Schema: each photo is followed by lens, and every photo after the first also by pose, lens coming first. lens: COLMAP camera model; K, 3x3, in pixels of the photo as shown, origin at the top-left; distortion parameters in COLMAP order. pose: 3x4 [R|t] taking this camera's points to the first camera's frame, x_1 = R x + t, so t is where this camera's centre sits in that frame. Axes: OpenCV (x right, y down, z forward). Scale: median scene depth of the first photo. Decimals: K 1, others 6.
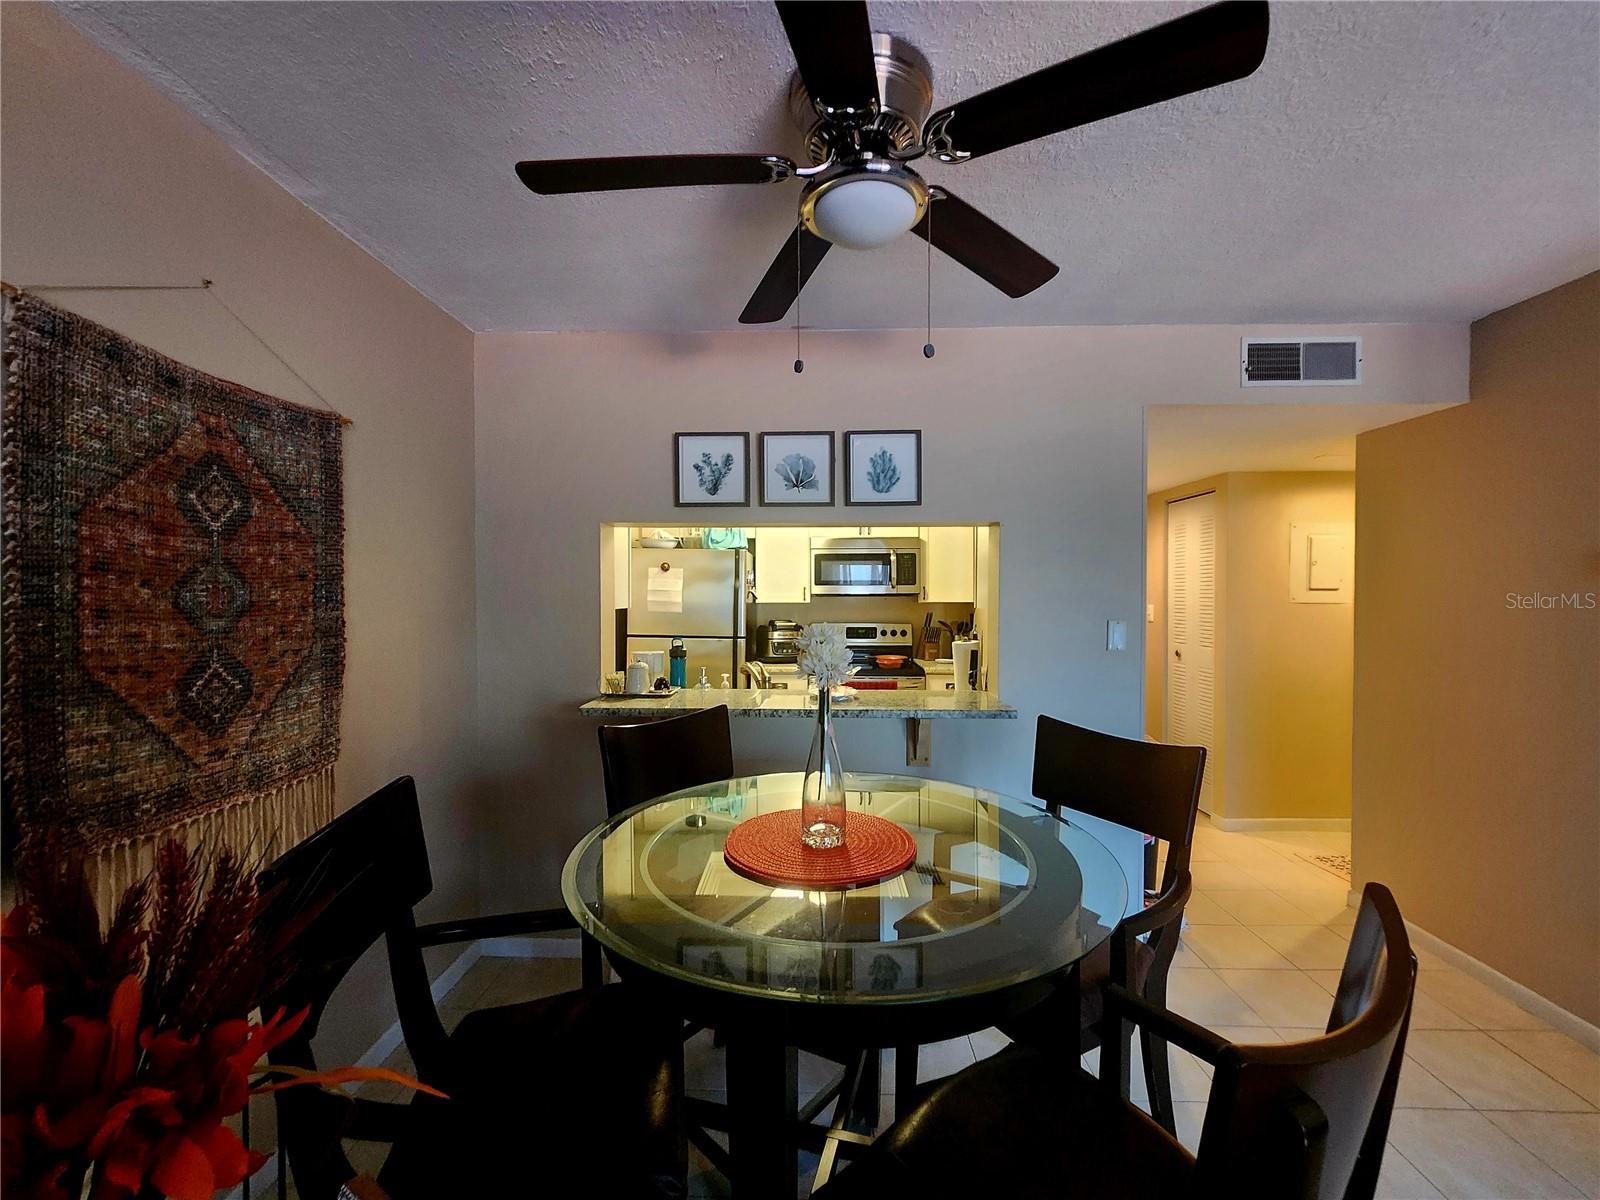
lens RADIAL K [[651.4, 0, 797.6], [0, 651.4, 601.7], [0, 0, 1]] dist [0.001455, -0.000863]
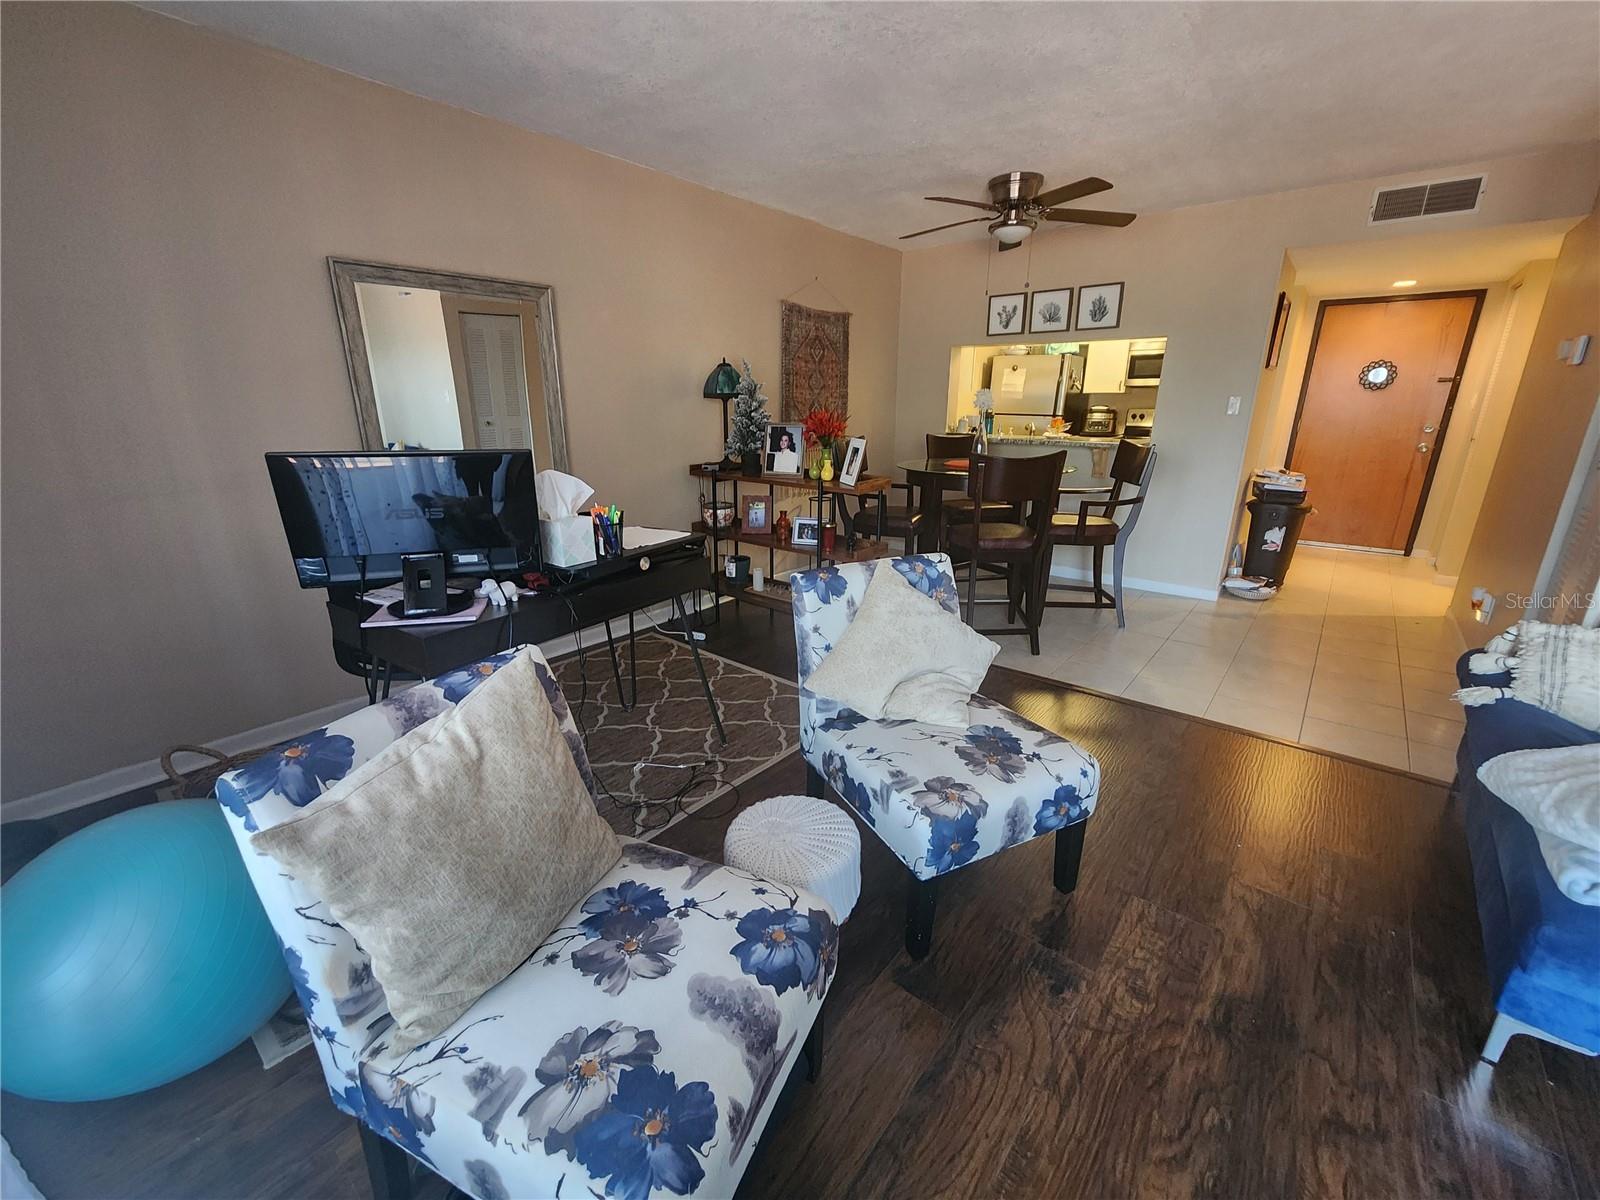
lens RADIAL K [[651.4, 0, 796.8], [0, 651.4, 598.7], [0, 0, 1]] dist [0.001455, -0.000863]
pose [[0.785702, 0.182361, -0.591115, 0.411929], [-0.008419, 0.958625, 0.284549, 0.036553], [0.618548, -0.218594, 0.754729, -0.627282]]
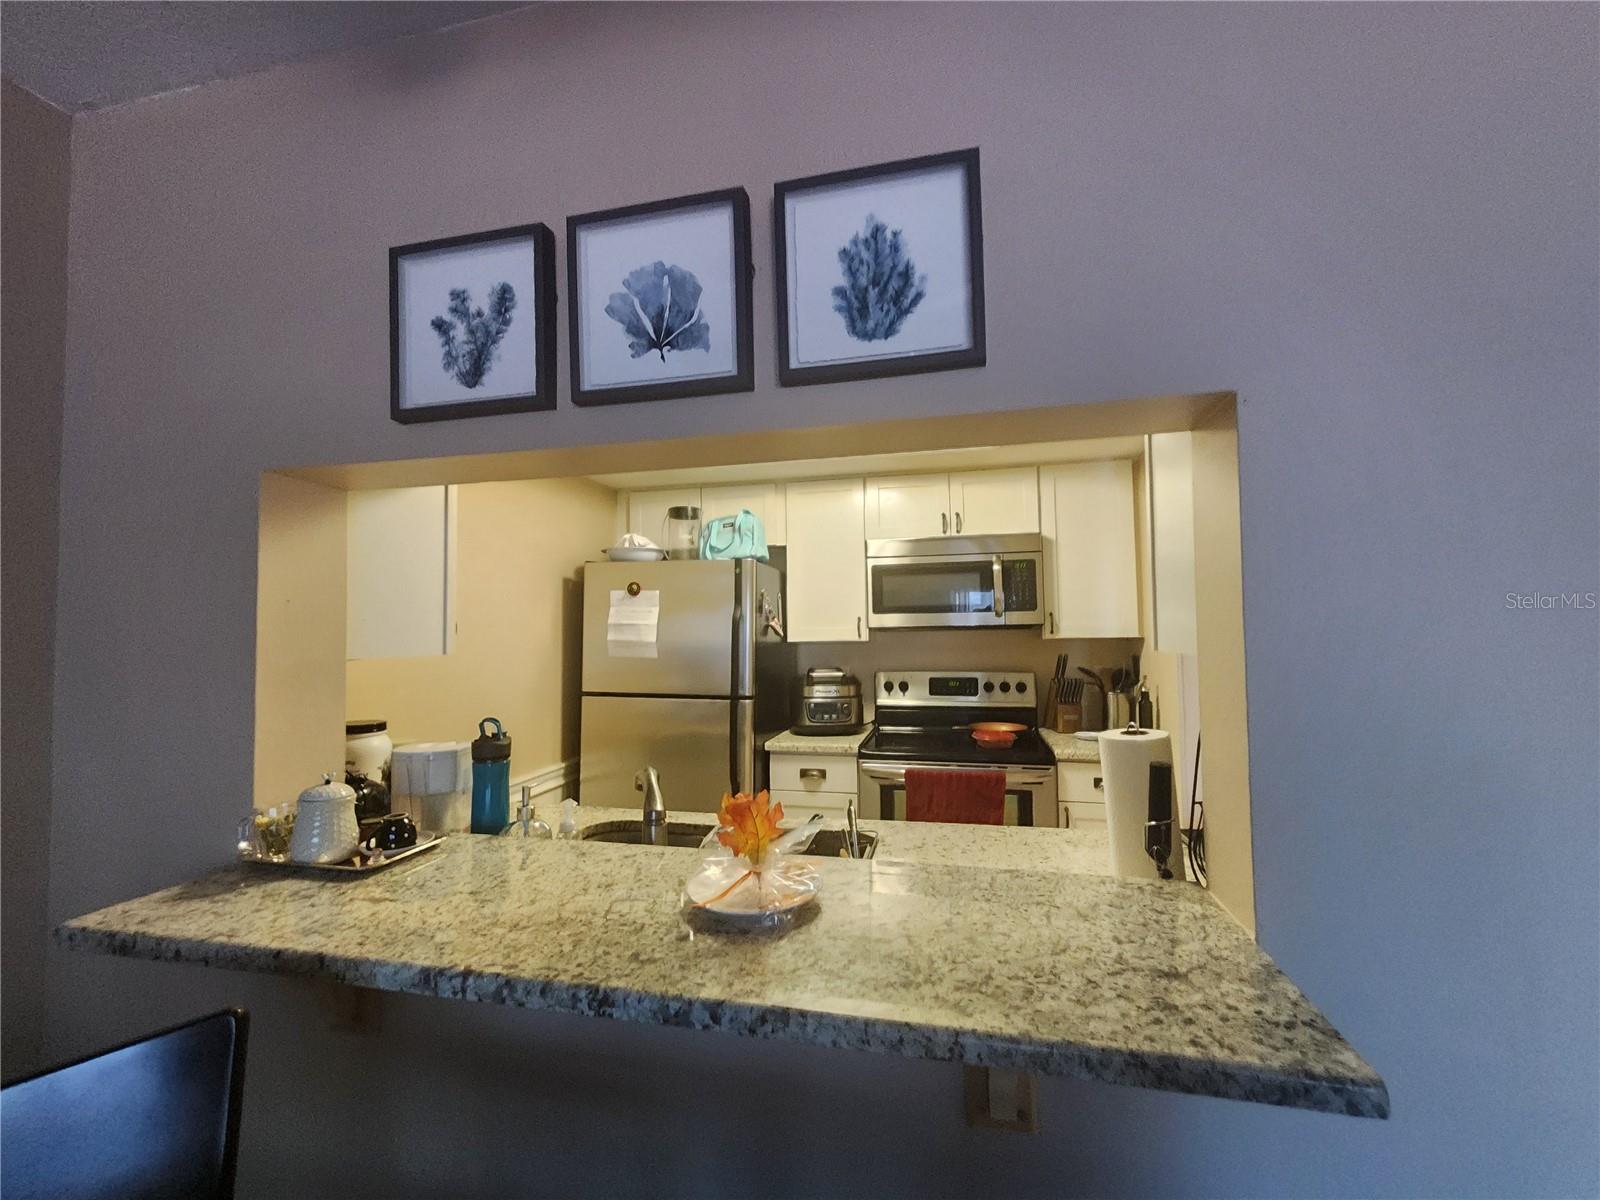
lens RADIAL K [[651.4, 0, 812.5], [0, 651.4, 600.1], [0, 0, 1]] dist [0.001455, -0.000863]
pose [[0.982160, -0.022065, -0.186749, 0.096937], [0.010618, 0.998015, -0.062079, 0.000747], [0.187748, 0.058988, 0.980444, 0.388895]]
